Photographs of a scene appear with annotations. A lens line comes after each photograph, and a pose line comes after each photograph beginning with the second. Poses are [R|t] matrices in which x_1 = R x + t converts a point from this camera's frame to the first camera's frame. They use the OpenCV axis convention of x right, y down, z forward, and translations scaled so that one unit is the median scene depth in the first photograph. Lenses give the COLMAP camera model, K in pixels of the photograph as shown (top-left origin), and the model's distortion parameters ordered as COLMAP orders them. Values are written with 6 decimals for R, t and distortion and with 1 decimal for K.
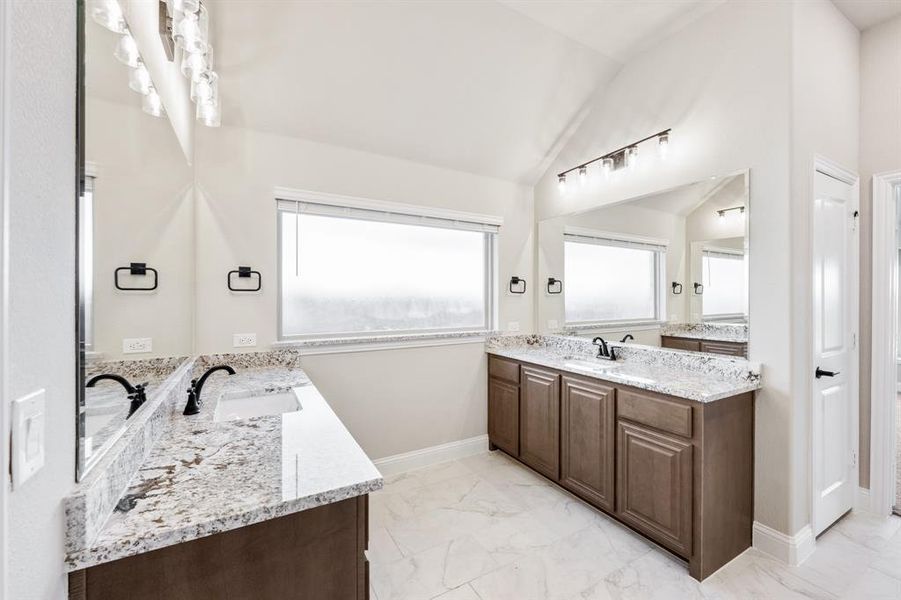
lens RADIAL K [[370.9, 0, 450.5], [0, 370.9, 300.0], [0, 0, 1]] dist [0.003003, 0.000091]
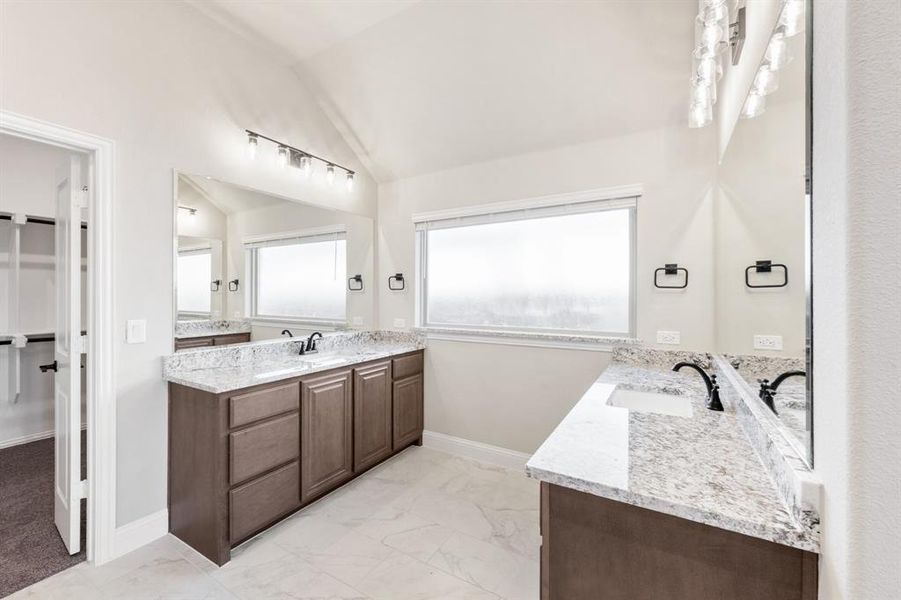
lens RADIAL K [[362.5, 0, 450.5], [0, 362.5, 300.0], [0, 0, 1]] dist [-0.000864, -0.000070]
pose [[0.498500, 0.014132, -0.866775, 0.653240], [-0.007077, 0.999900, 0.012232, -0.002638], [0.866861, 0.000037, 0.498550, 0.375561]]
